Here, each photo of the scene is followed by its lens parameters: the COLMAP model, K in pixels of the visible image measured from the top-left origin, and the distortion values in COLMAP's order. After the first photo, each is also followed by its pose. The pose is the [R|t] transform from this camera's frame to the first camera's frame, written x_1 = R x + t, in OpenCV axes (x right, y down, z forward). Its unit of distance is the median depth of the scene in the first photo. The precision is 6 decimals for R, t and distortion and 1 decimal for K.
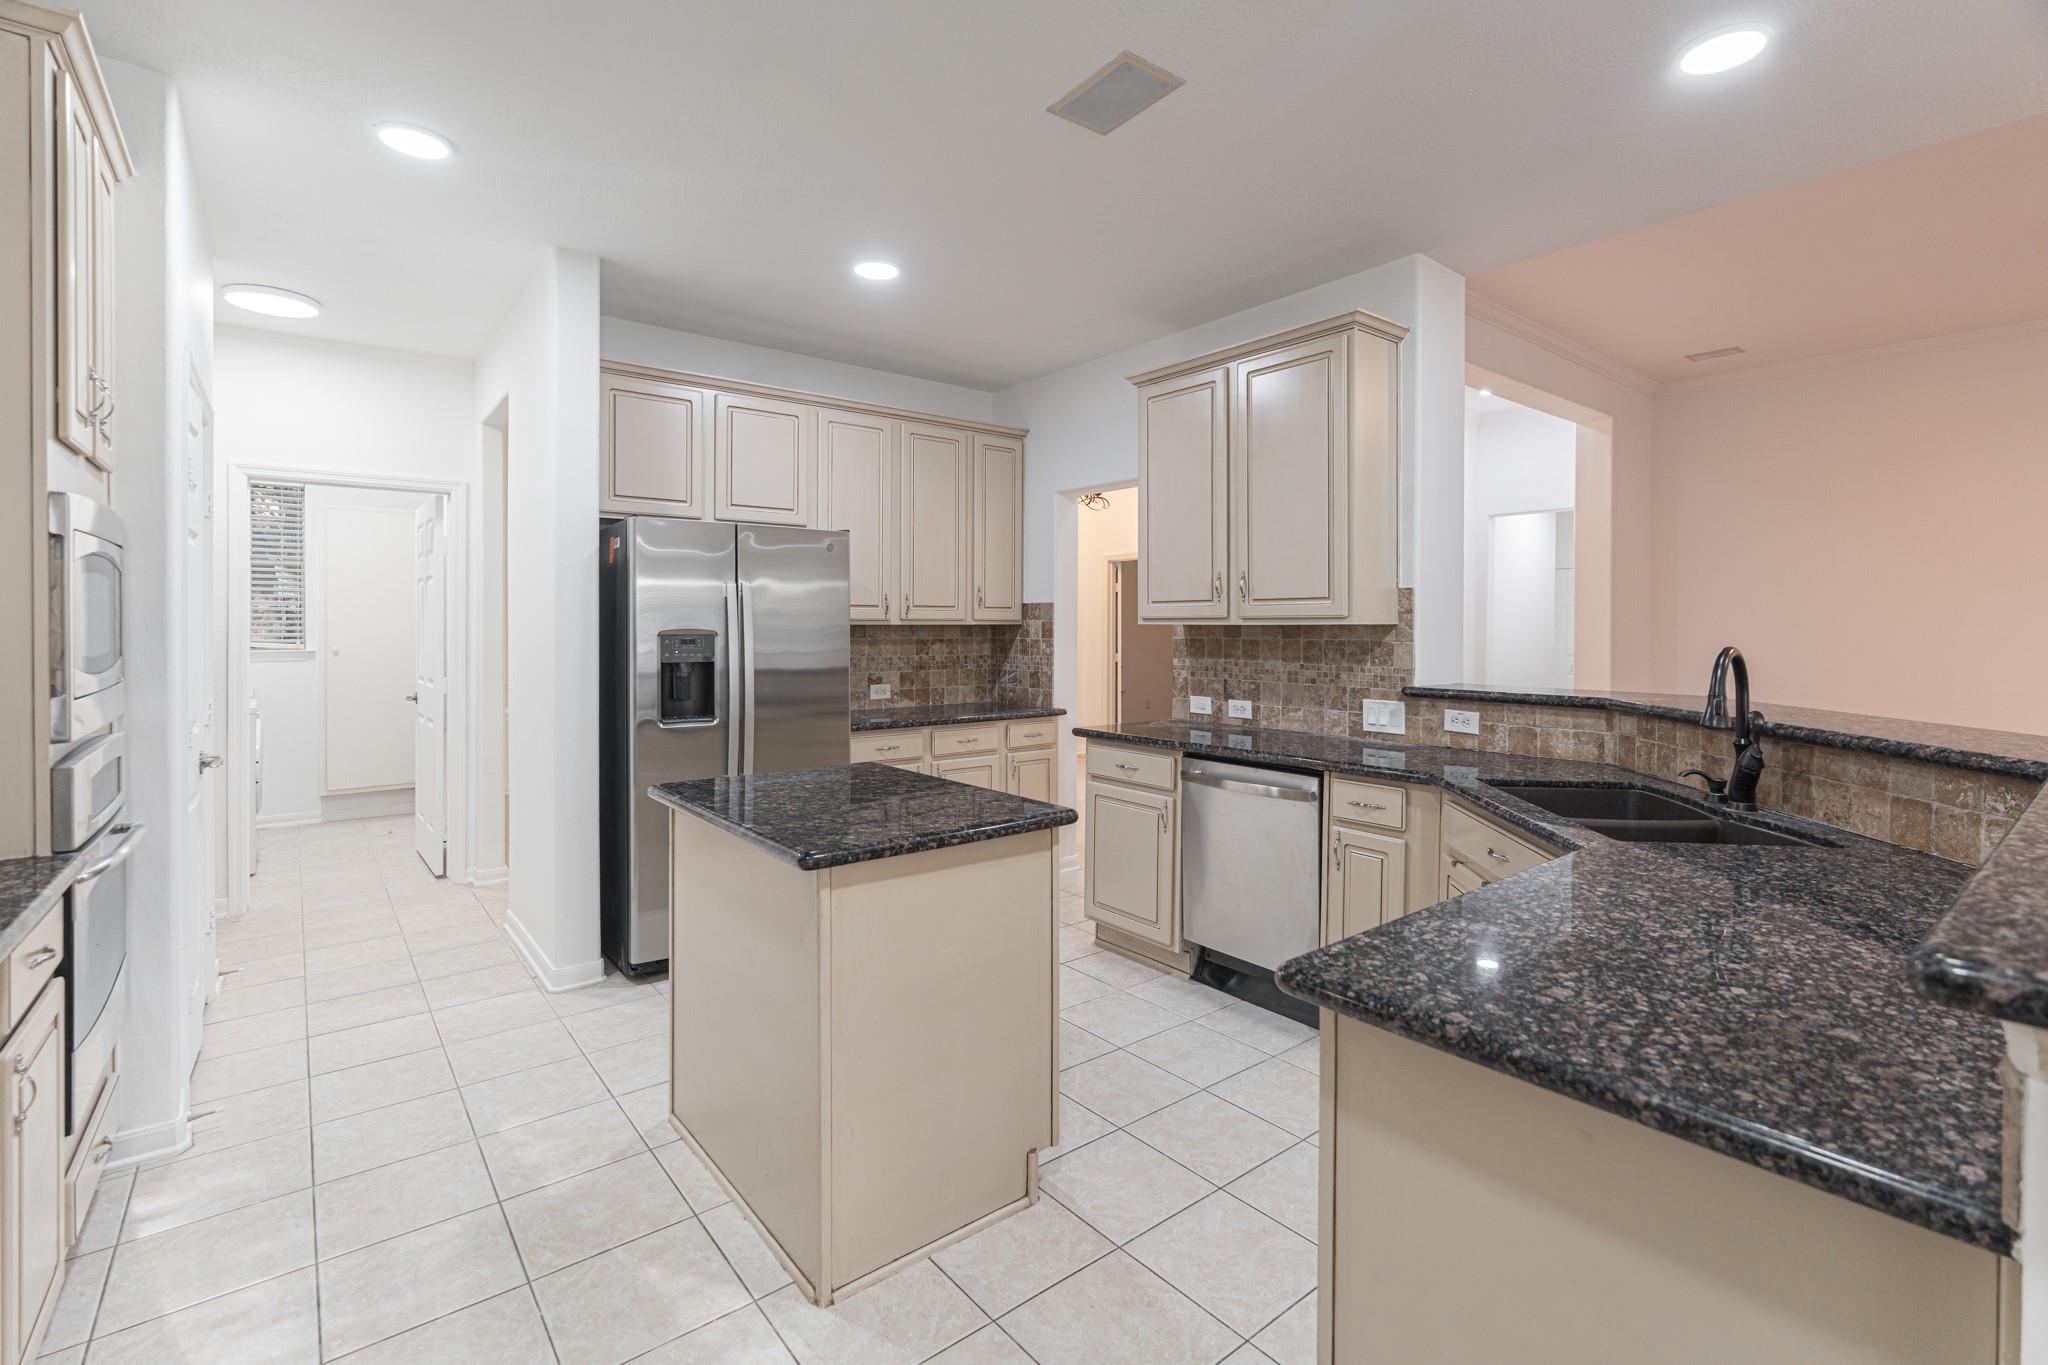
lens RADIAL K [[906.5, 0, 1012.7], [0, 906.5, 631.1], [0, 0, 1]] dist [-0.005181, -0.000342]
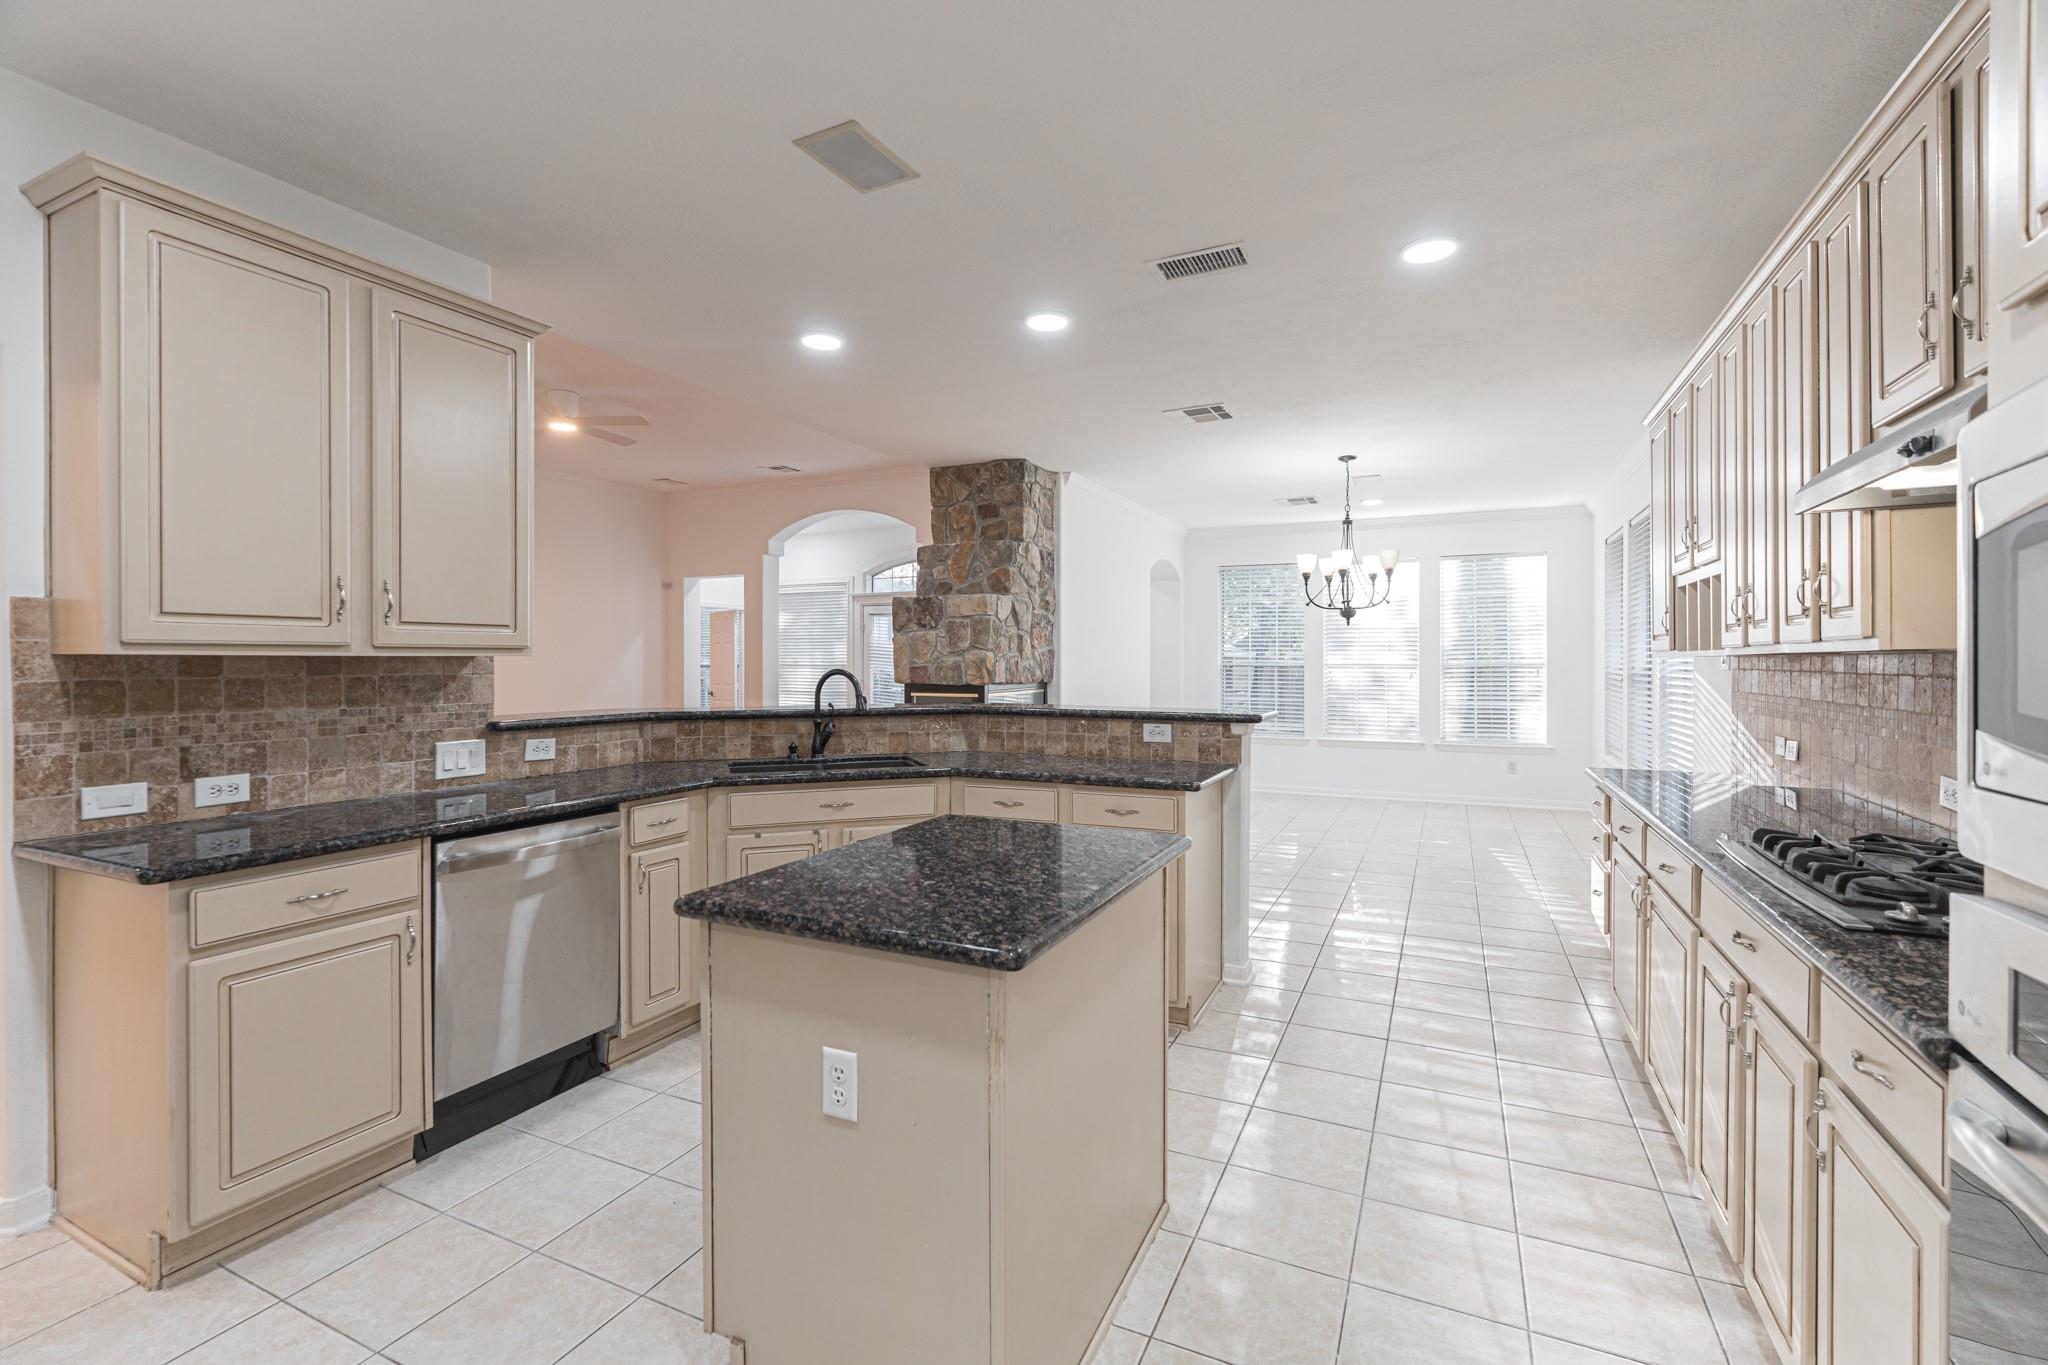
lens RADIAL K [[906.5, 0, 1035.7], [0, 906.5, 666.2], [0, 0, 1]] dist [-0.005181, -0.000342]
pose [[-0.453874, -0.007328, 0.891036, -0.628634], [0.005194, 0.999927, 0.010869, -0.003879], [-0.891051, 0.009562, -0.453803, 0.875521]]
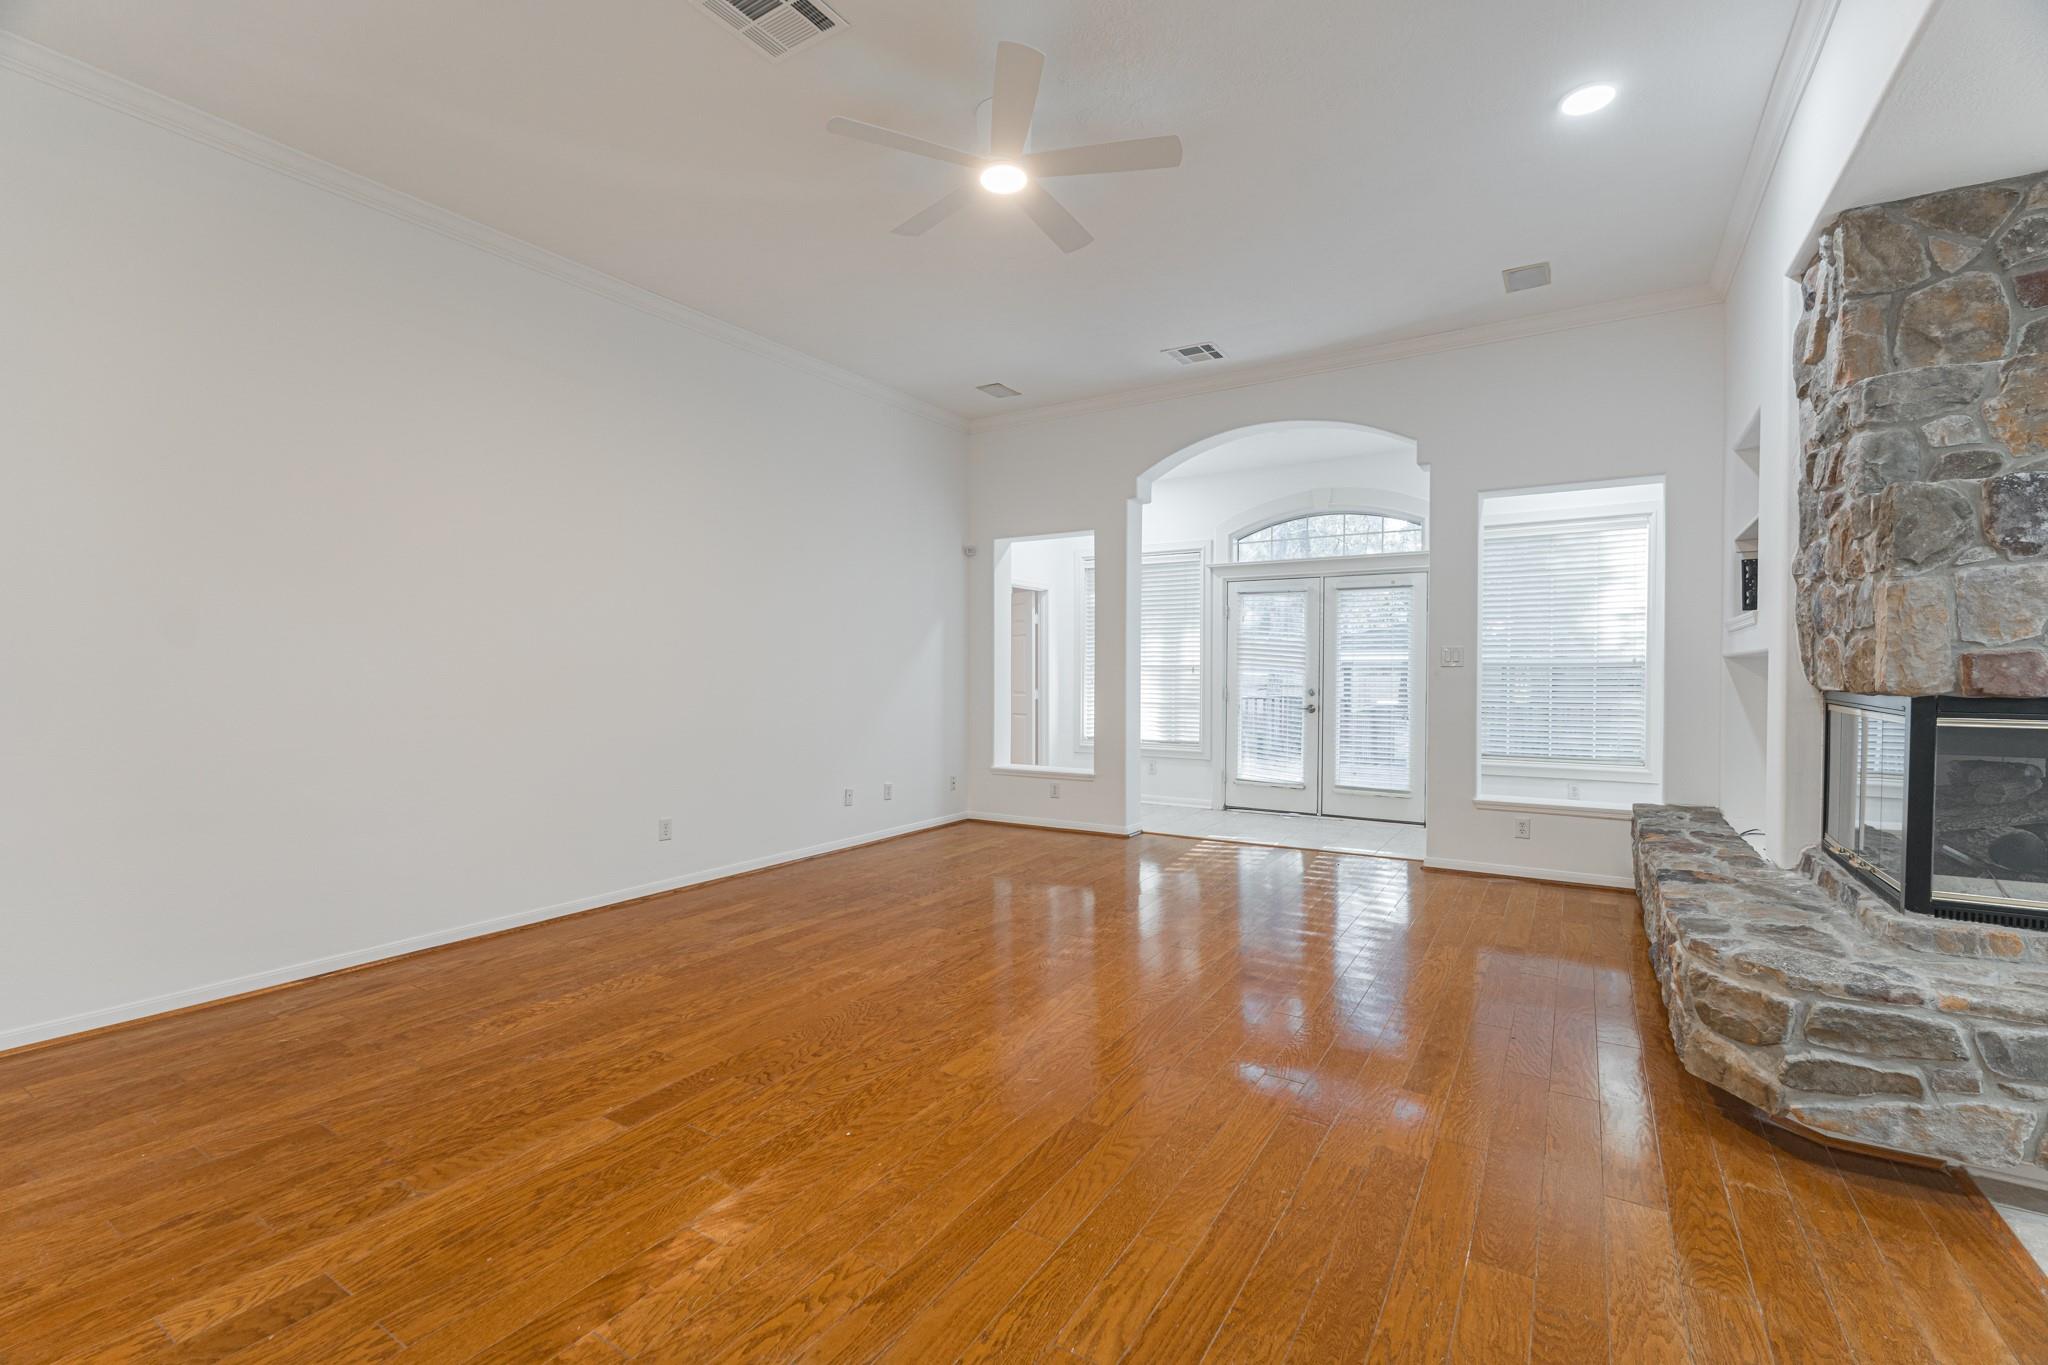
lens RADIAL K [[906.5, 0, 1027.6], [0, 906.5, 682.7], [0, 0, 1]] dist [-0.005181, -0.000342]
pose [[-0.344633, -0.016362, 0.938595, 0.595319], [0.001889, 0.999834, 0.018123, 0.022874], [-0.938736, 0.008019, -0.344545, 1.203879]]
